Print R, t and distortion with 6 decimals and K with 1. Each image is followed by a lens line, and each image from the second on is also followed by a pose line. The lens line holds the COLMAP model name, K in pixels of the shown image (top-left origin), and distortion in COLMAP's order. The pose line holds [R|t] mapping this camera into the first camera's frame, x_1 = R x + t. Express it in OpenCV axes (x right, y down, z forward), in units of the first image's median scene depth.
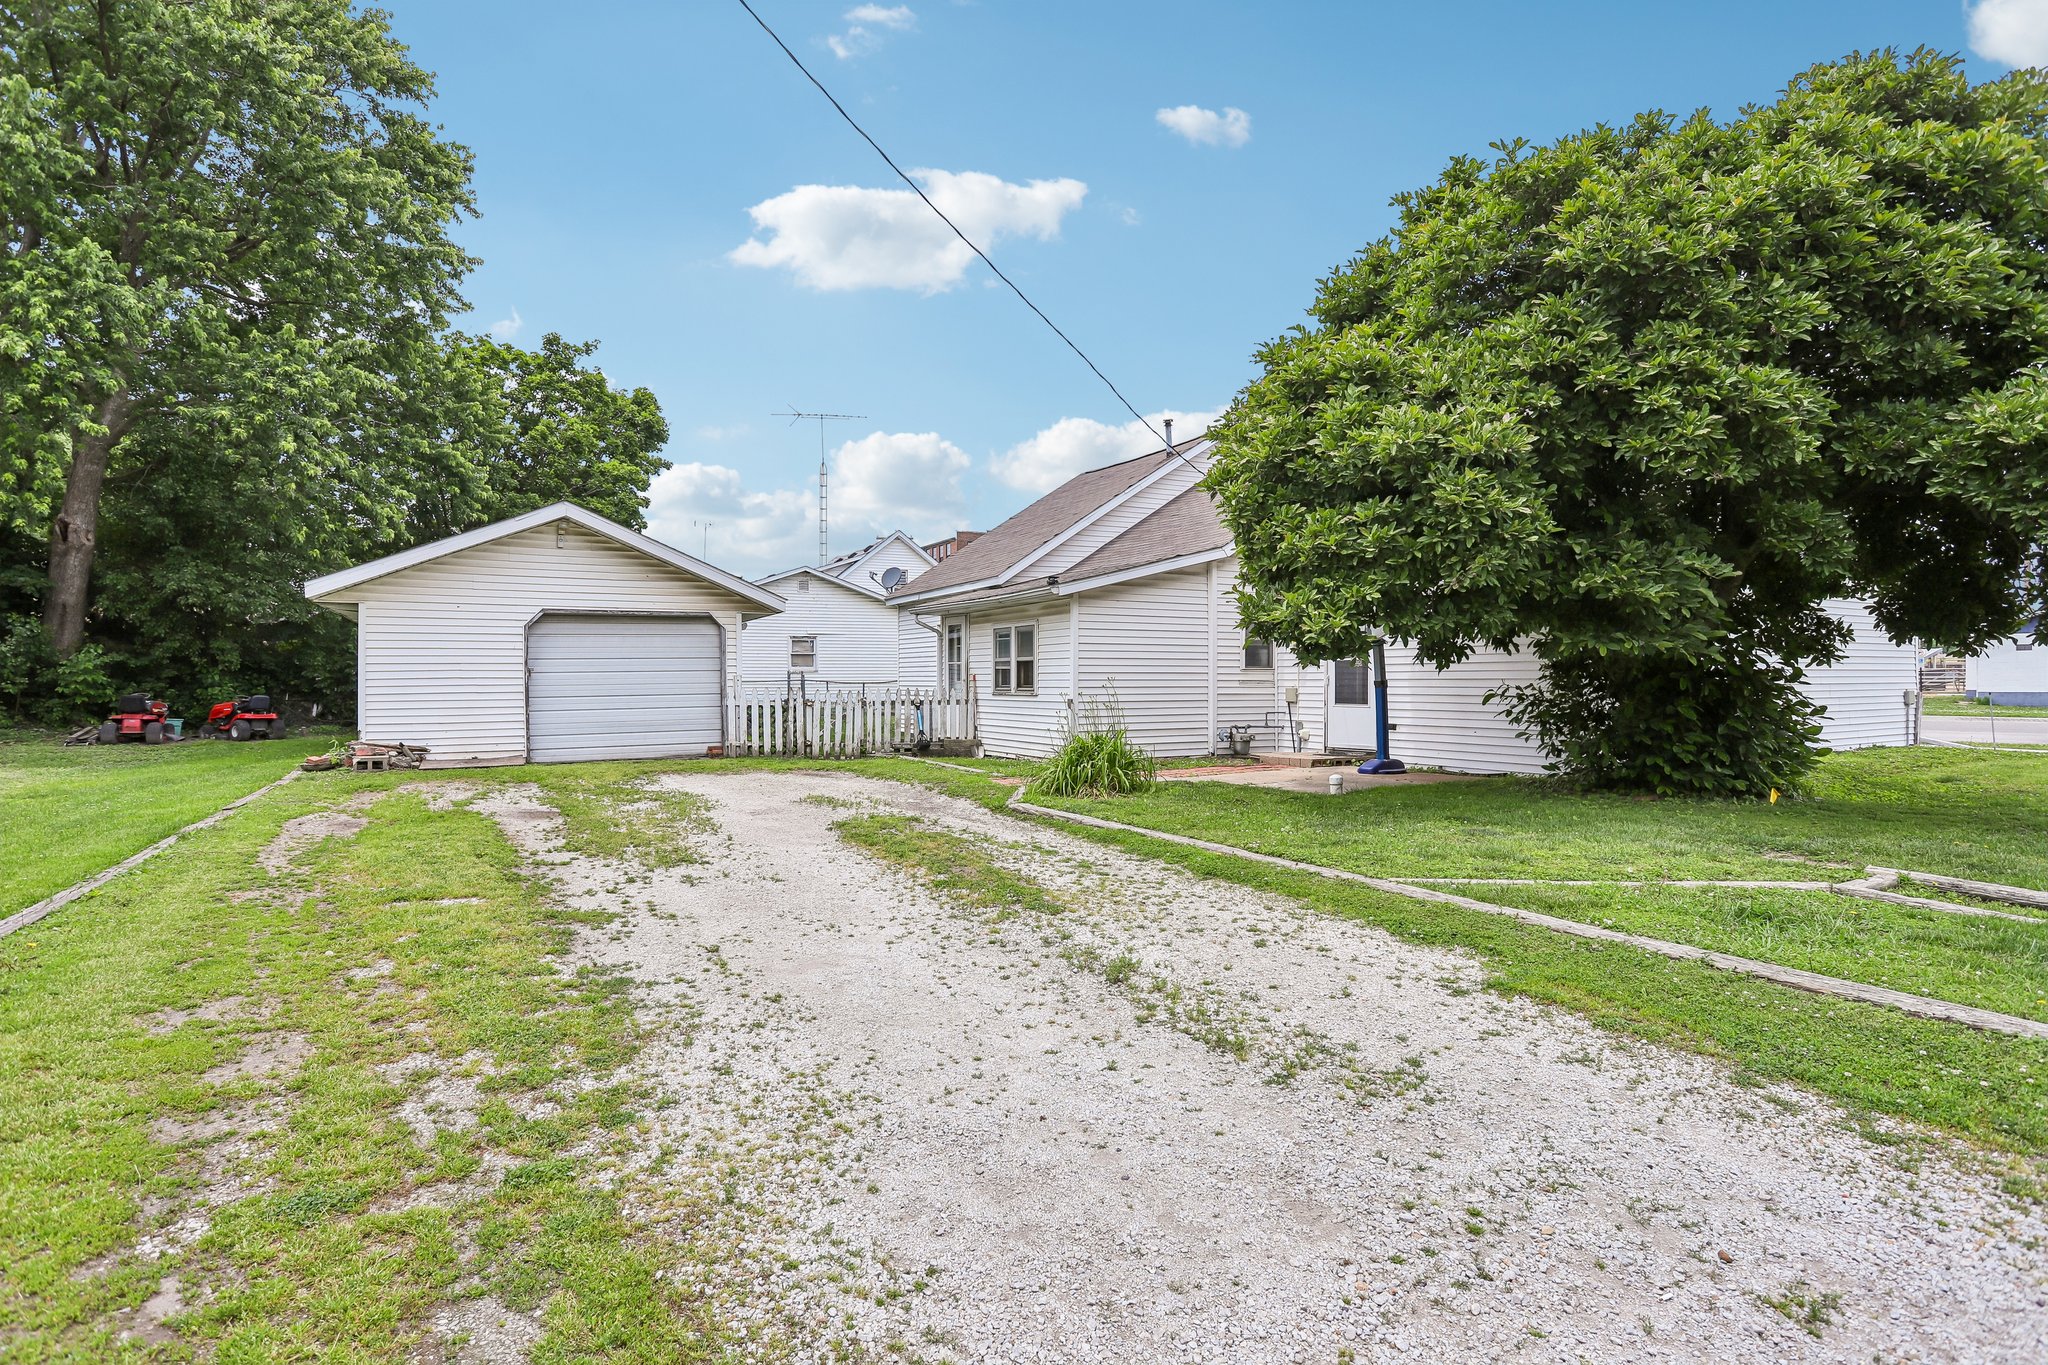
lens RADIAL K [[1035.2, 0, 1002.4], [0, 1035.2, 688.5], [0, 0, 1]] dist [-0.069030, 0.031342]
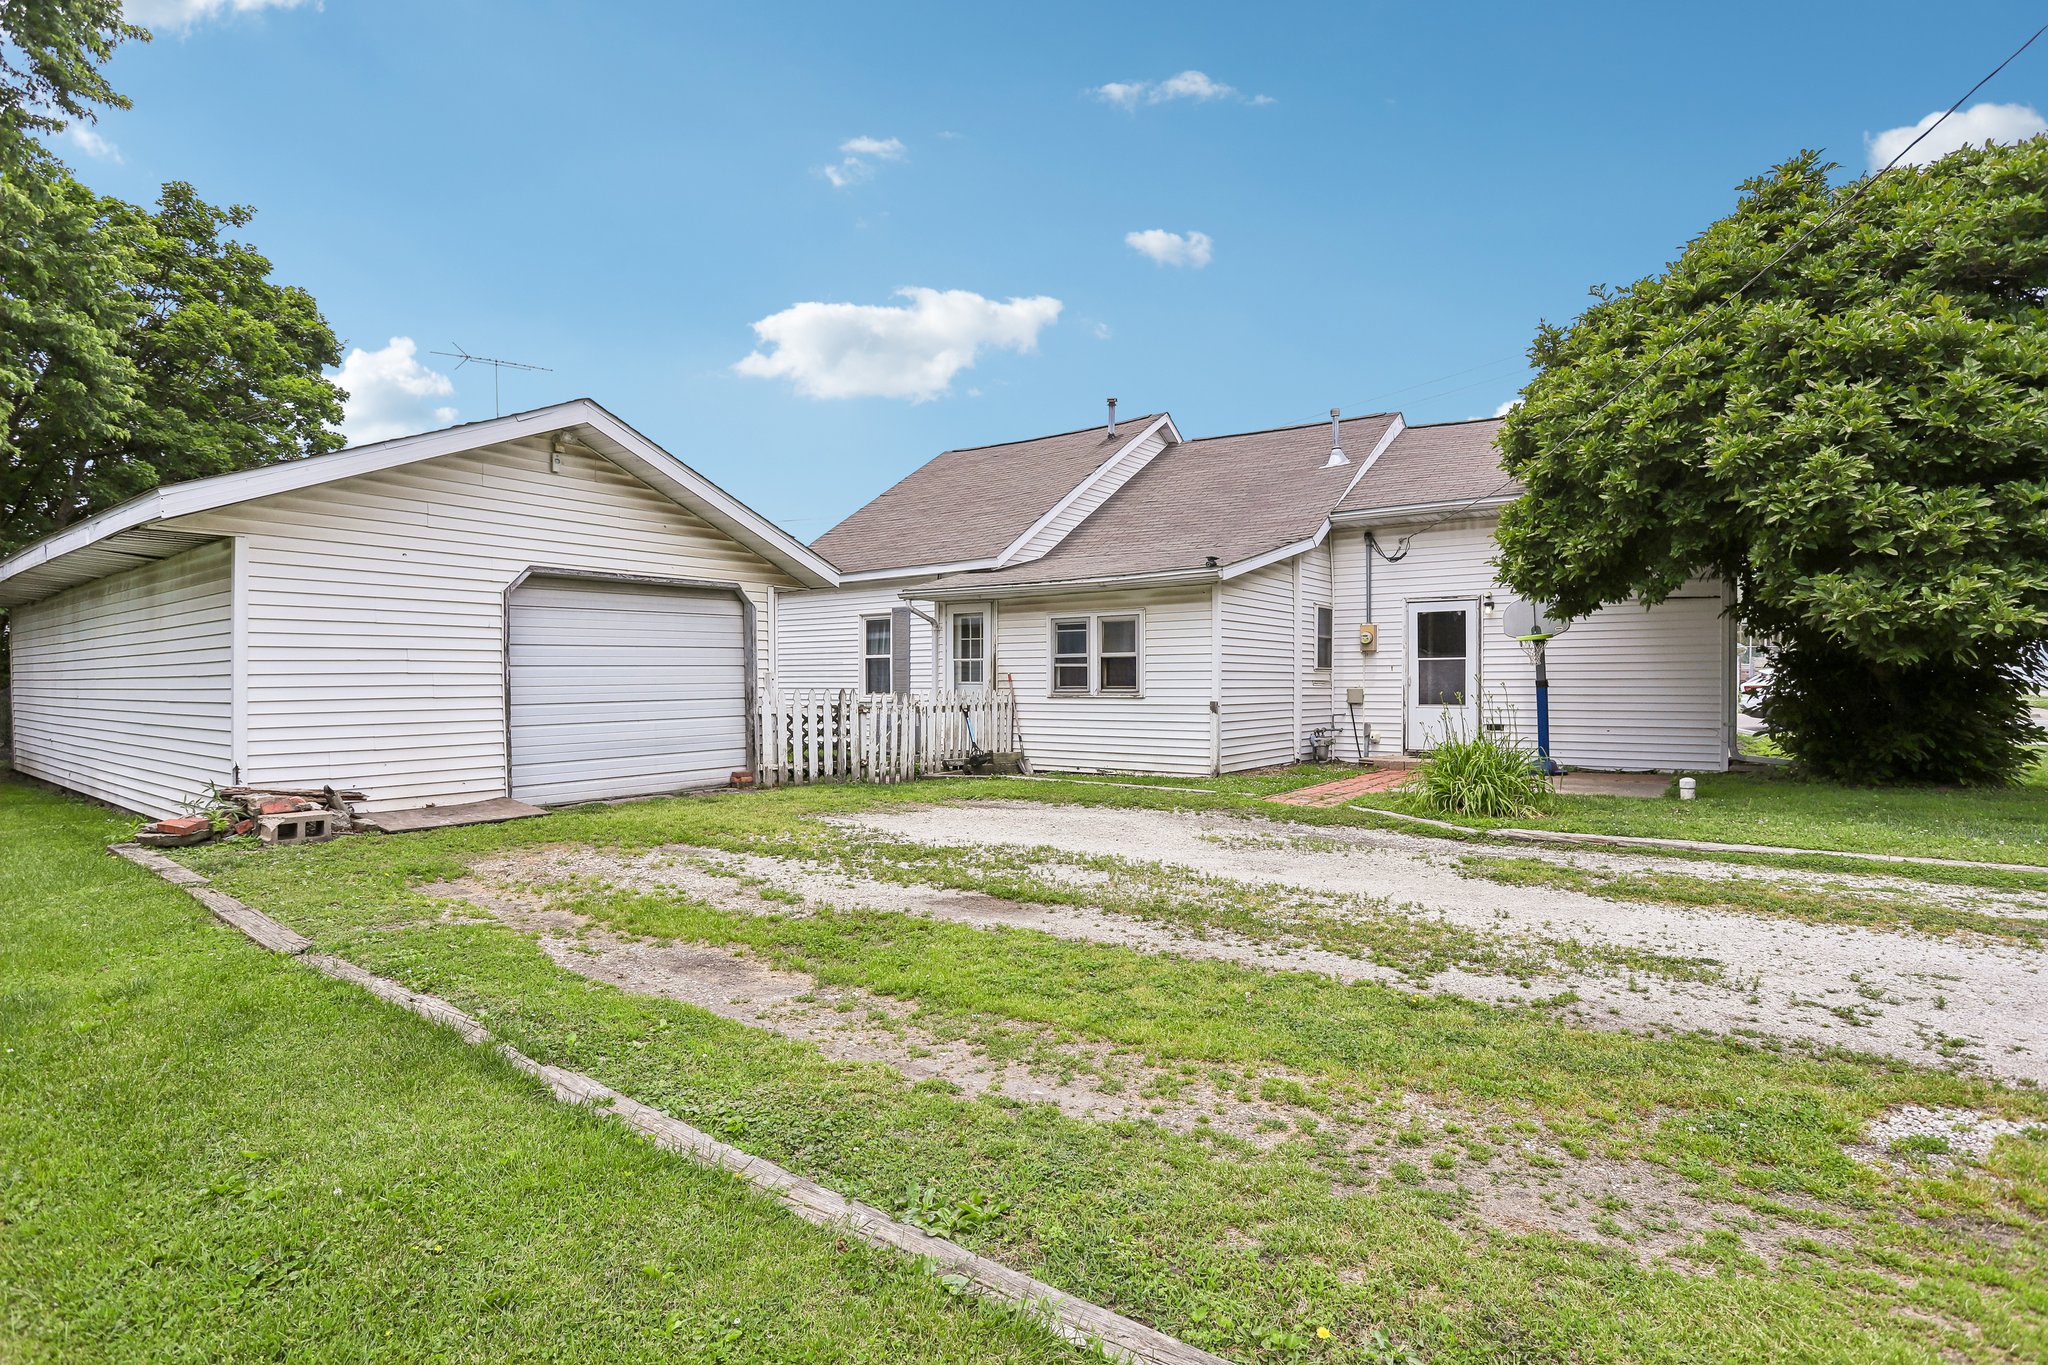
lens RADIAL K [[1035.2, 0, 1002.4], [0, 1035.2, 688.5], [0, 0, 1]] dist [-0.069030, 0.031342]
pose [[0.907072, -0.001336, 0.420973, -0.415045], [0.003442, 0.999985, -0.004241, 0.002046], [-0.420961, 0.005296, 0.907063, 0.274941]]
